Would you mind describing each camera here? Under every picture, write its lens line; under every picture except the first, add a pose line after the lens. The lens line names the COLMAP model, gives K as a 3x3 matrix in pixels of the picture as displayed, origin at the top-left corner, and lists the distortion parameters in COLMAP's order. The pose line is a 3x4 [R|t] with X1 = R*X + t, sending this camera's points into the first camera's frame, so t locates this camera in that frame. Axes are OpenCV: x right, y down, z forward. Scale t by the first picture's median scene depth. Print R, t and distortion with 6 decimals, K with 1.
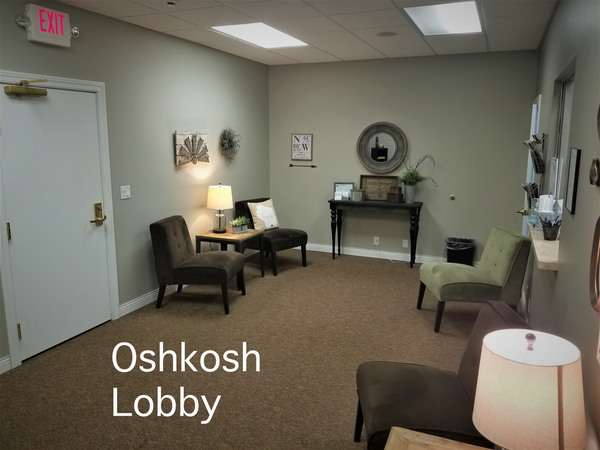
lens RADIAL K [[473.3, 0, 297.0], [0, 473.3, 223.4], [0, 0, 1]] dist [0.094893, -0.196775]
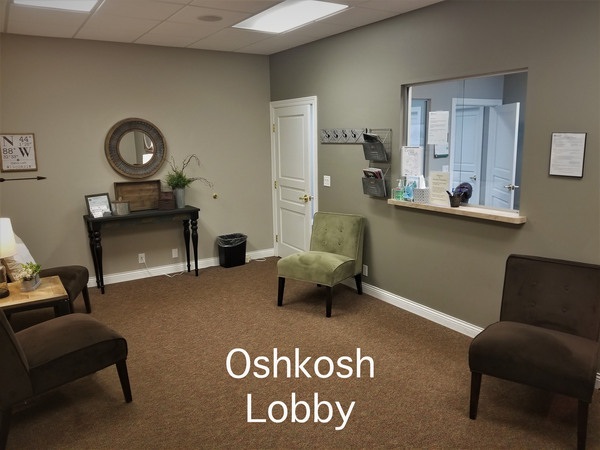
lens RADIAL K [[473.3, 0, 297.0], [0, 473.3, 223.4], [0, 0, 1]] dist [0.094893, -0.196775]
pose [[0.544643, -0.165714, 0.822133, -0.385359], [0.168588, 0.981907, 0.086233, -0.053000], [-0.821549, 0.091635, 0.562726, 0.297629]]
